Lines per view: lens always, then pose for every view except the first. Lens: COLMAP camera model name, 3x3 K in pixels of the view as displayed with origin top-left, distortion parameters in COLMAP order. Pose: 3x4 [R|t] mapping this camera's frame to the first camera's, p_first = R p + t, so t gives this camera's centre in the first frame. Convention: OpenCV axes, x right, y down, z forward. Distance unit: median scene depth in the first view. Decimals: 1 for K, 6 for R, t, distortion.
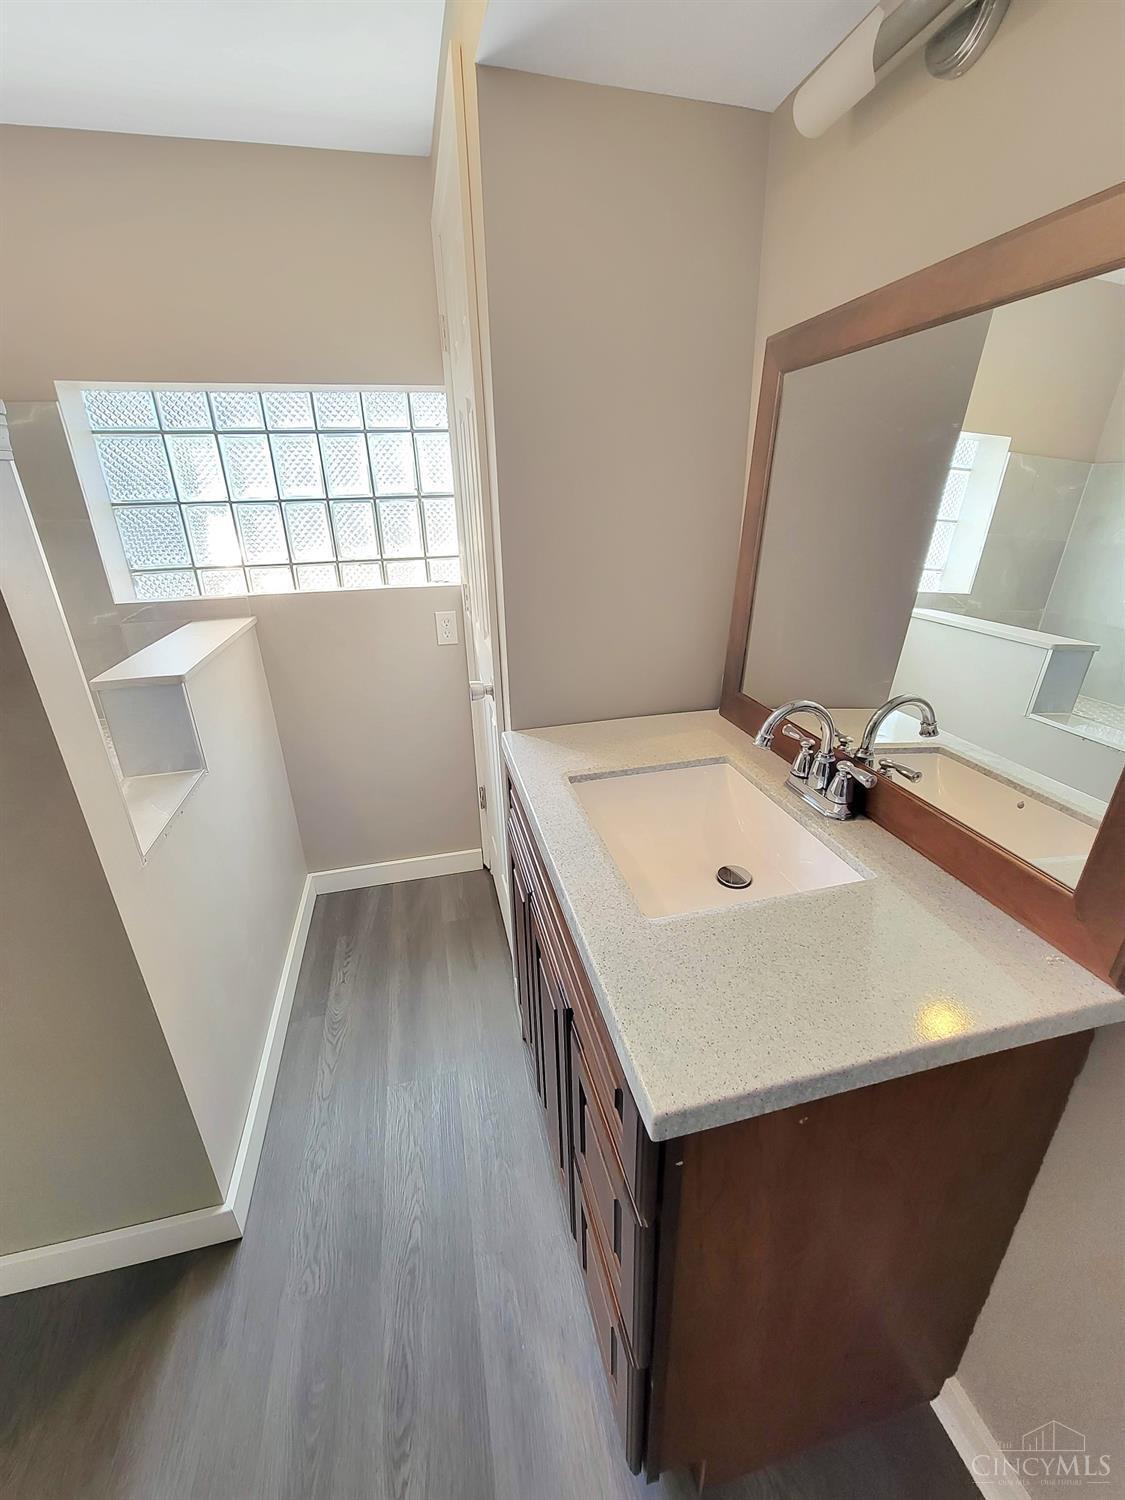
lens RADIAL K [[615.2, 0, 555.7], [0, 615.2, 749.9], [0, 0, 1]] dist [-0.004499, -0.000611]
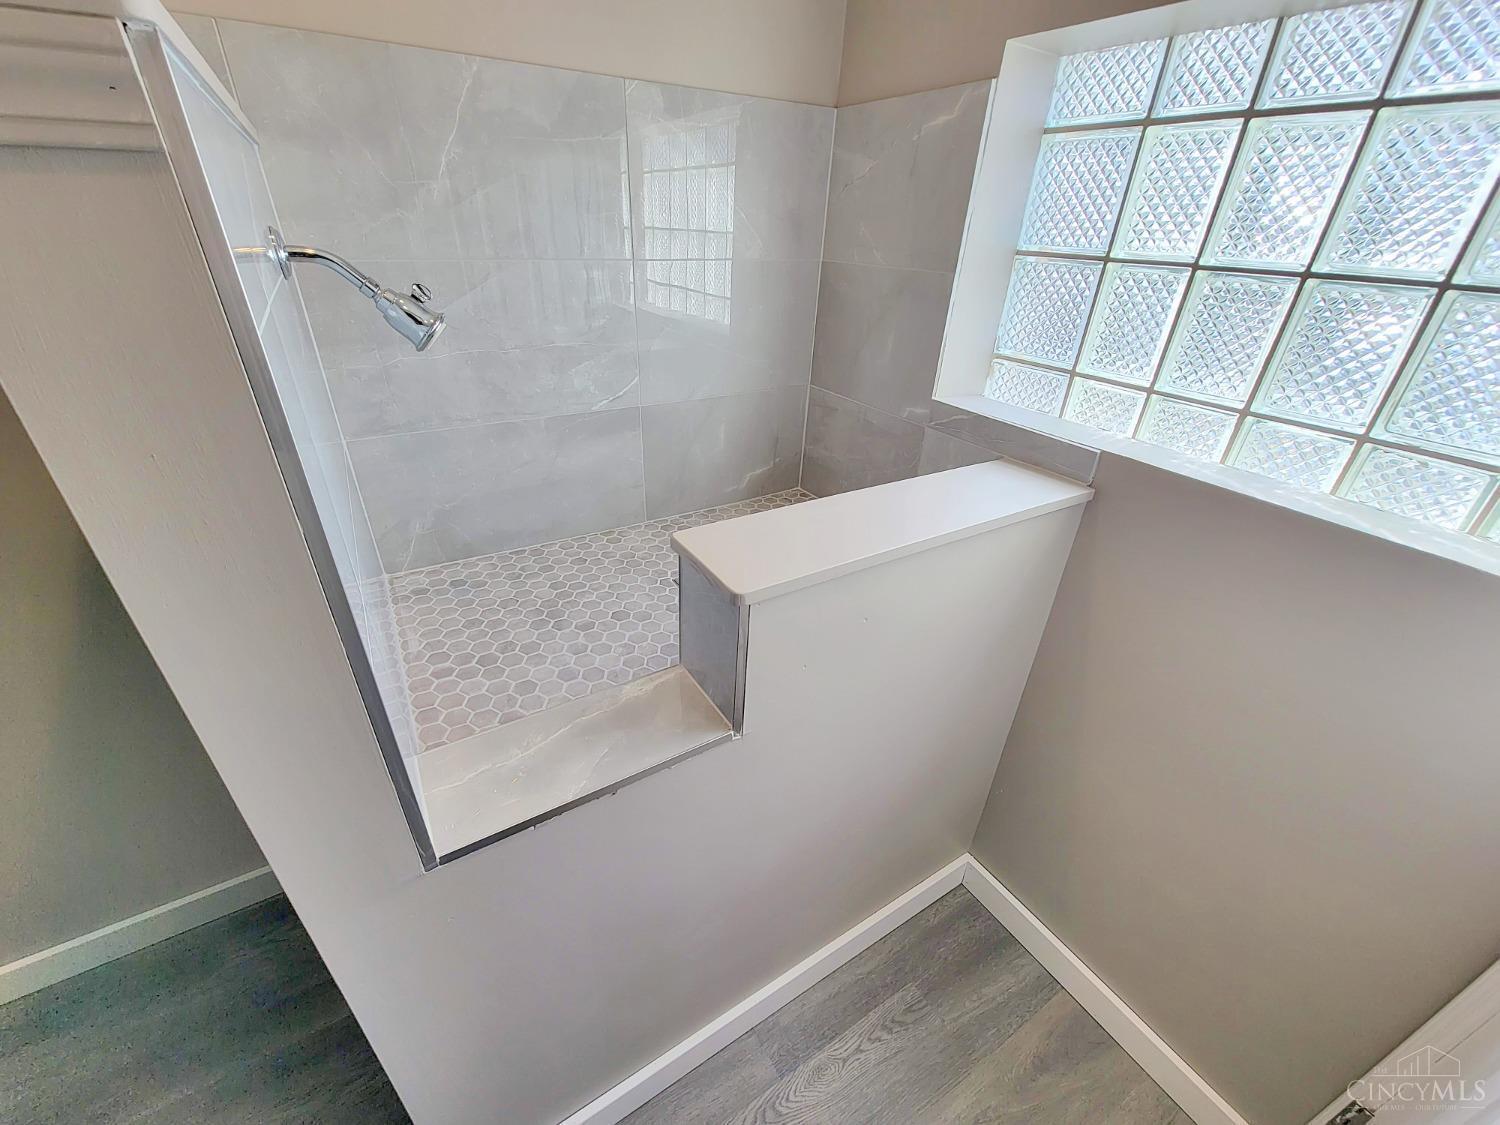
lens RADIAL K [[615.2, 0, 750.8], [0, 615.2, 565.4], [0, 0, 1]] dist [-0.004499, -0.000611]
pose [[0.321144, 0.497968, -0.805540, -0.118473], [-0.402196, 0.841792, 0.360035, -0.230915], [0.857383, 0.208363, 0.470617, 0.497448]]
